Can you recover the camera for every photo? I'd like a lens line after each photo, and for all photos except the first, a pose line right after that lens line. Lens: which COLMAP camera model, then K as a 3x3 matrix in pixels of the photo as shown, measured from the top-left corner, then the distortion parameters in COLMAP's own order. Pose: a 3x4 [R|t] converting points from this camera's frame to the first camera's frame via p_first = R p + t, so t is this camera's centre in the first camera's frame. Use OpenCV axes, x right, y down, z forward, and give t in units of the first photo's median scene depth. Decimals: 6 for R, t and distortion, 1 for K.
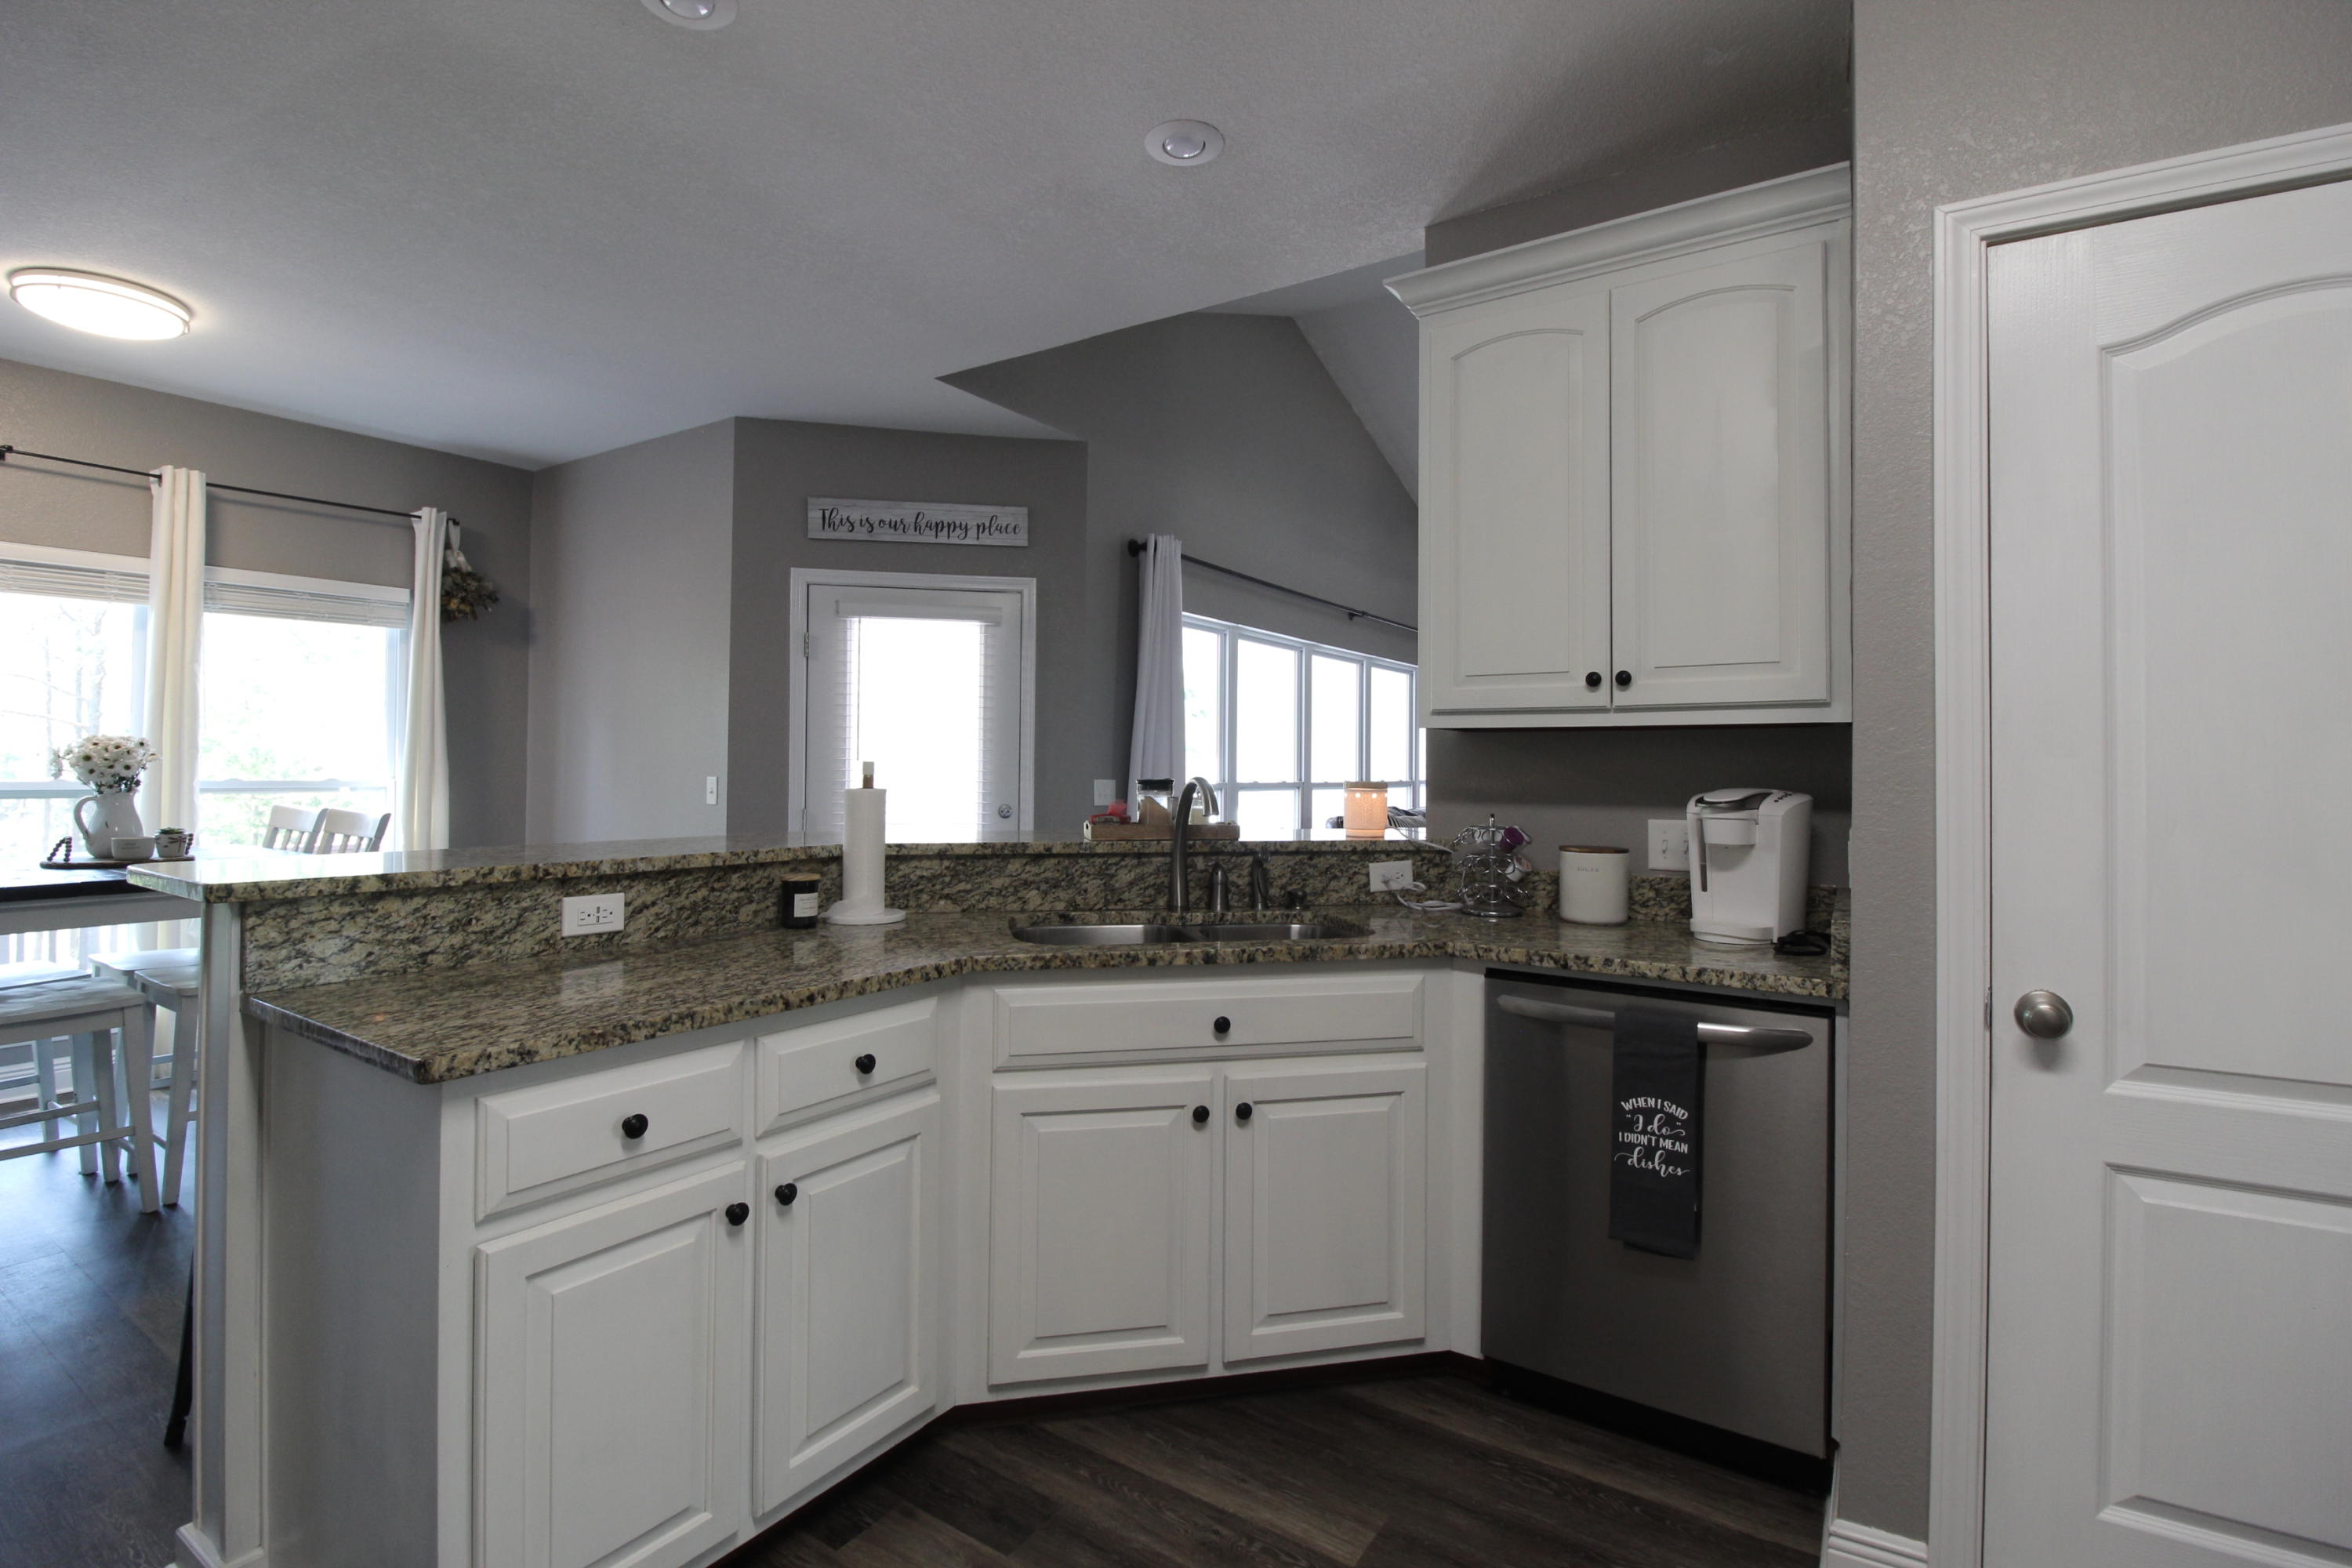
lens RADIAL K [[1097.5, 0, 1189.8], [0, 1097.5, 751.2], [0, 0, 1]] dist [-0.007116, -0.008445]
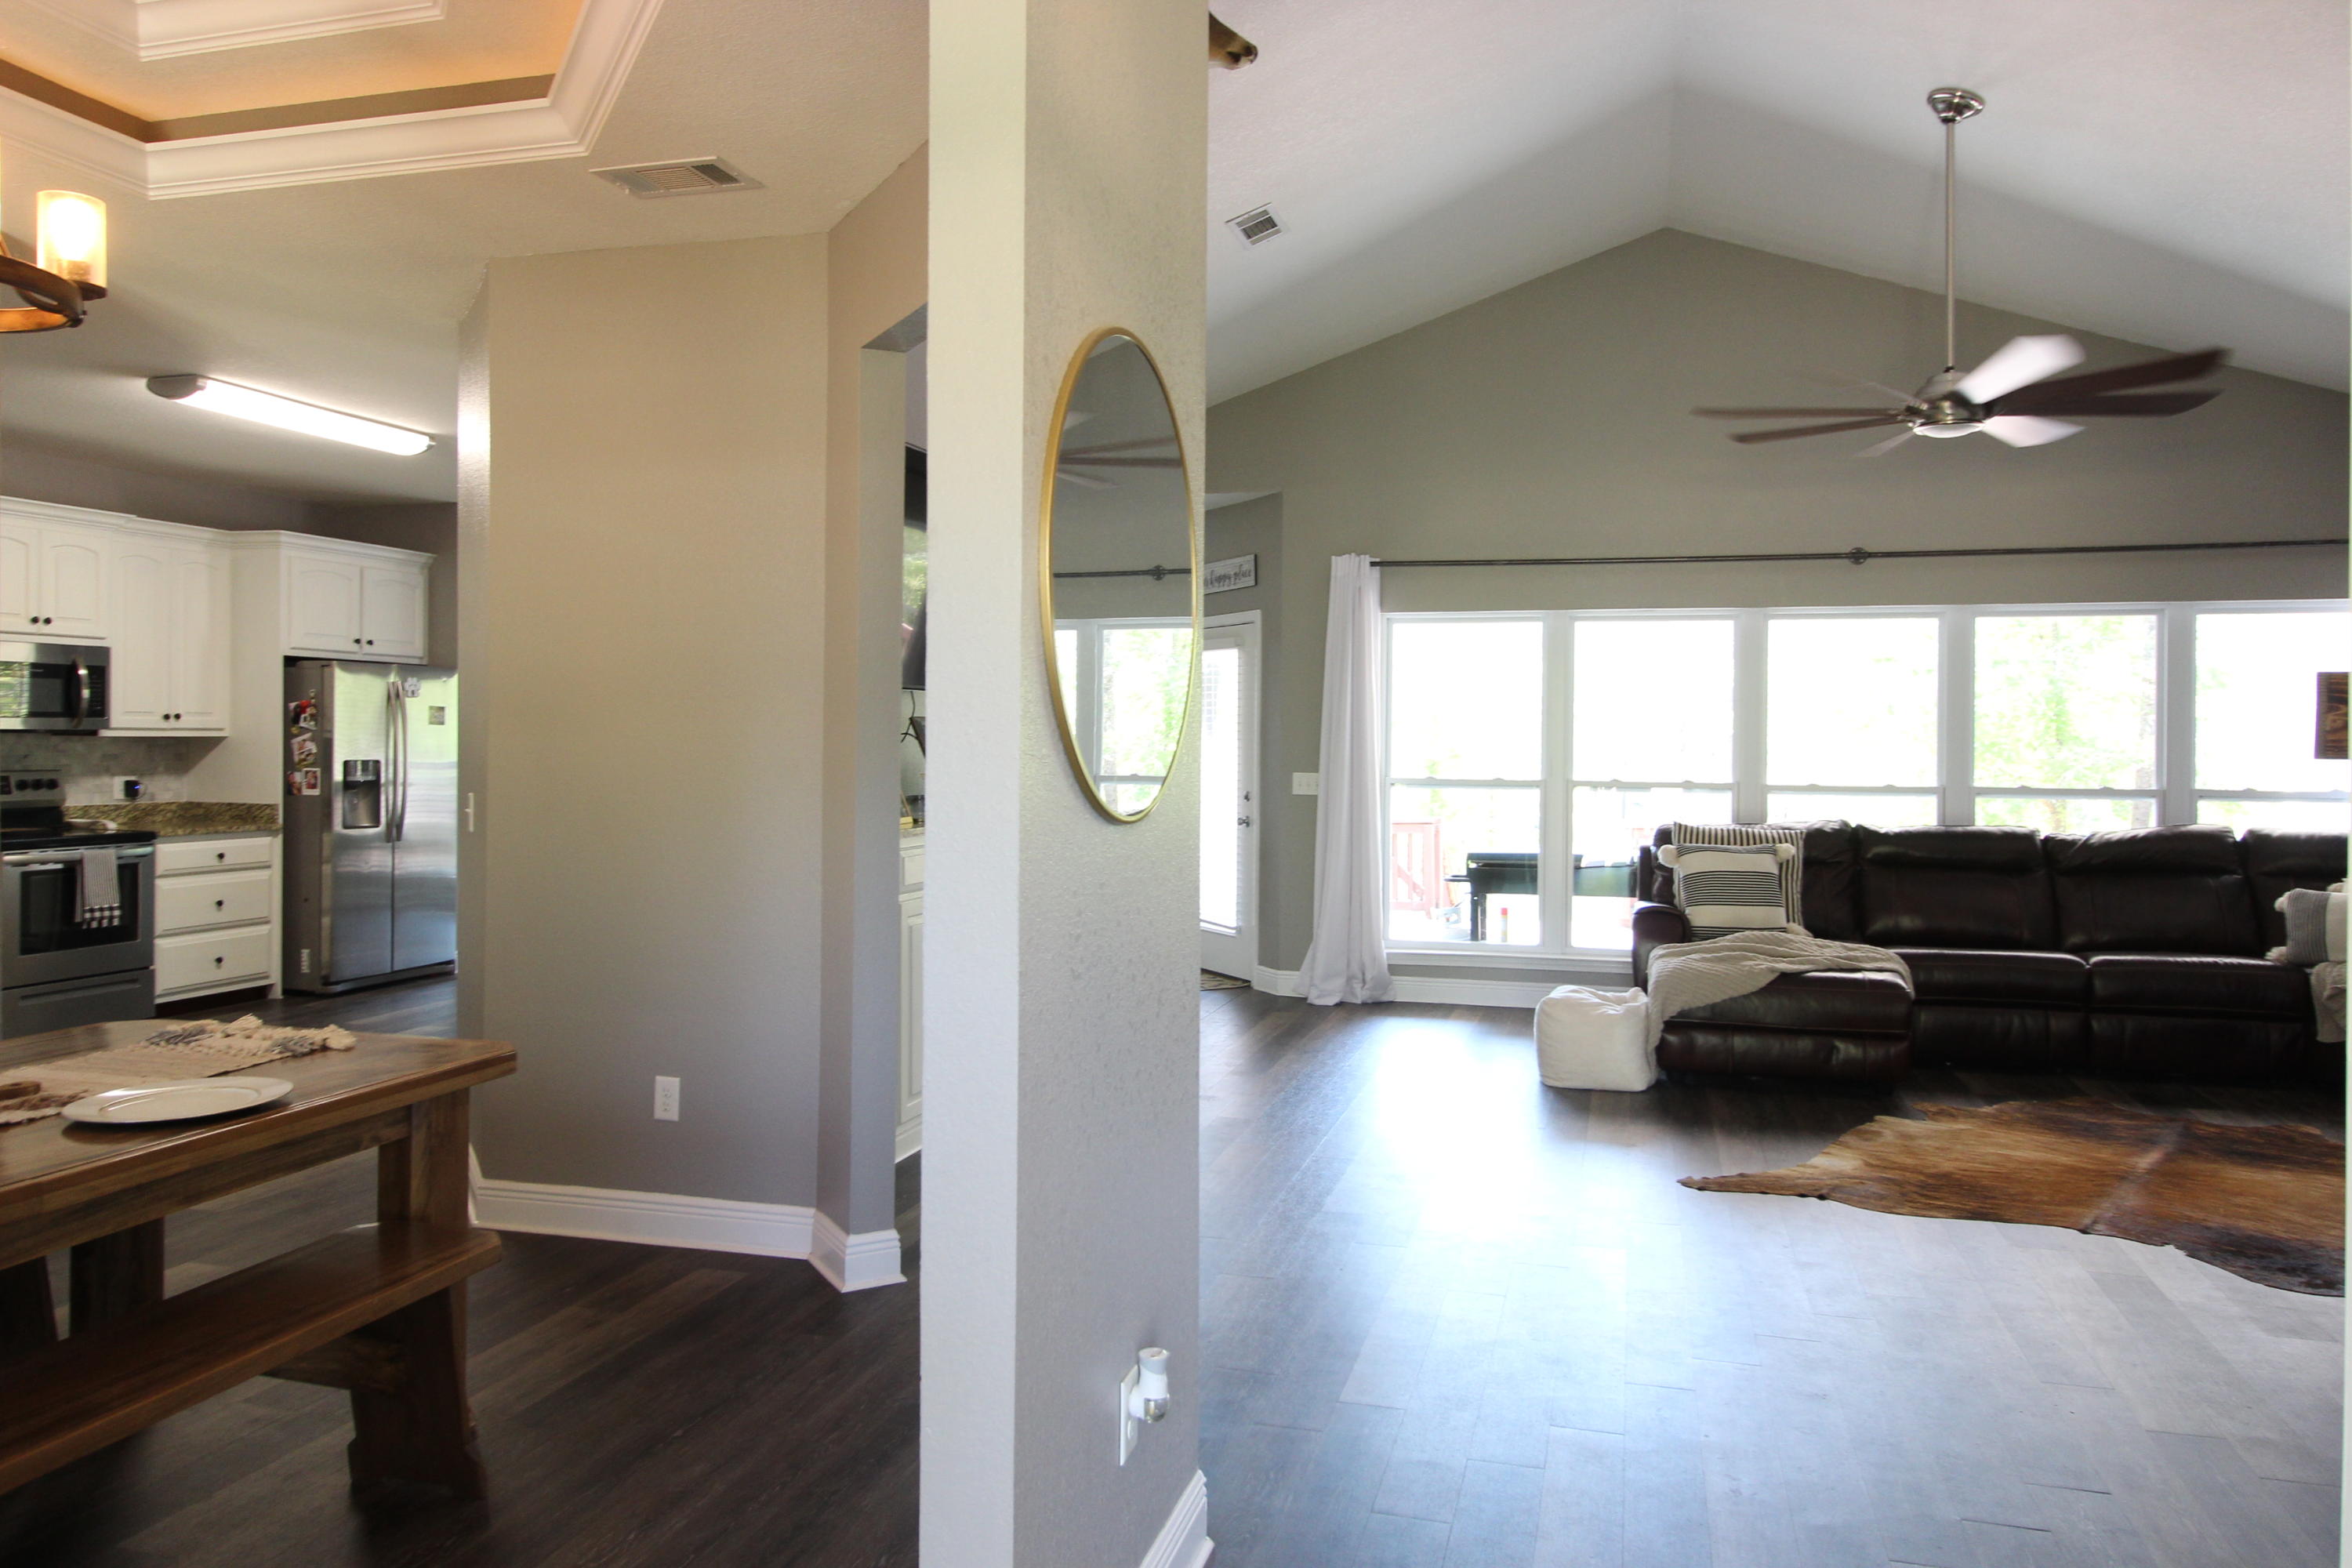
lens RADIAL K [[1614.6, 0, 1227.6], [0, 1614.6, 740.7], [0, 0, 1]] dist [0.007110, -0.014493]
pose [[0.308950, -0.003927, -0.951070, 2.936722], [0.011008, 0.999939, -0.000553, -0.013995], [0.951015, -0.010298, 0.308974, 0.713863]]
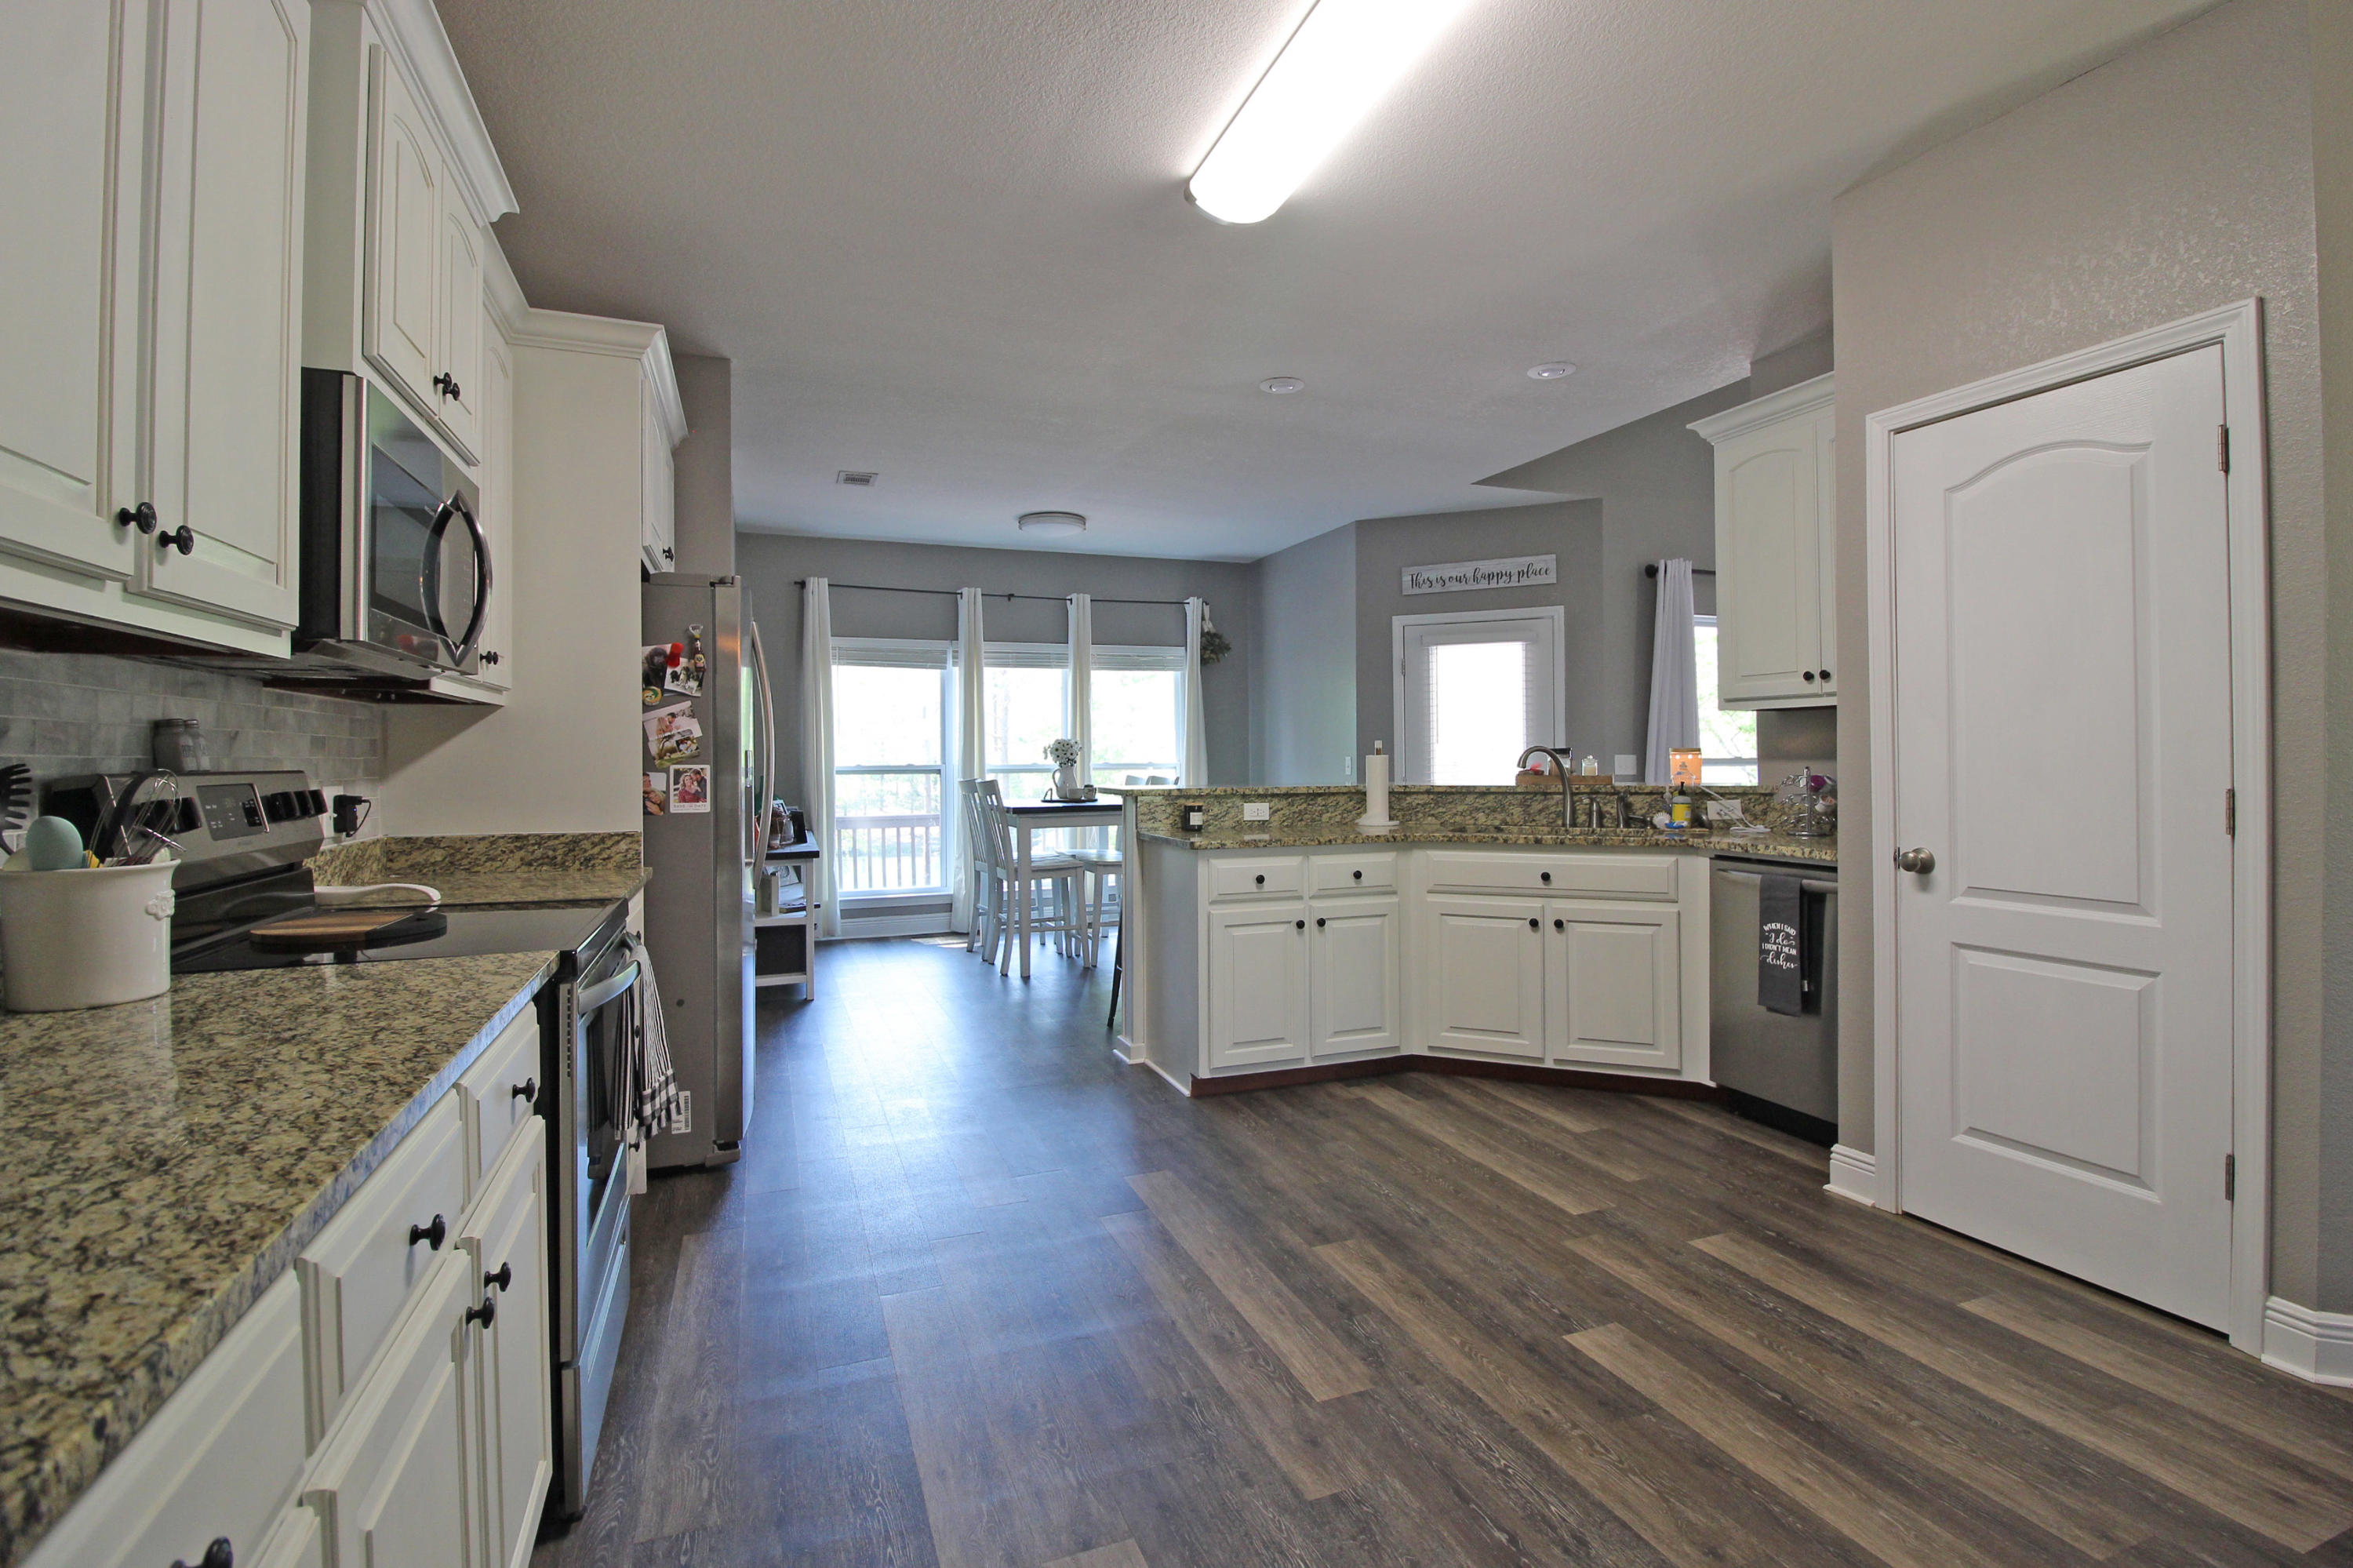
lens RADIAL K [[1098.0, 0, 1187.0], [0, 1098.0, 759.7], [0, 0, 1]] dist [-0.007116, -0.008445]
pose [[0.812945, -0.014769, -0.582154, 0.491711], [0.024461, 0.999662, 0.008796, 0.015658], [0.581827, -0.021390, 0.813031, -0.685694]]
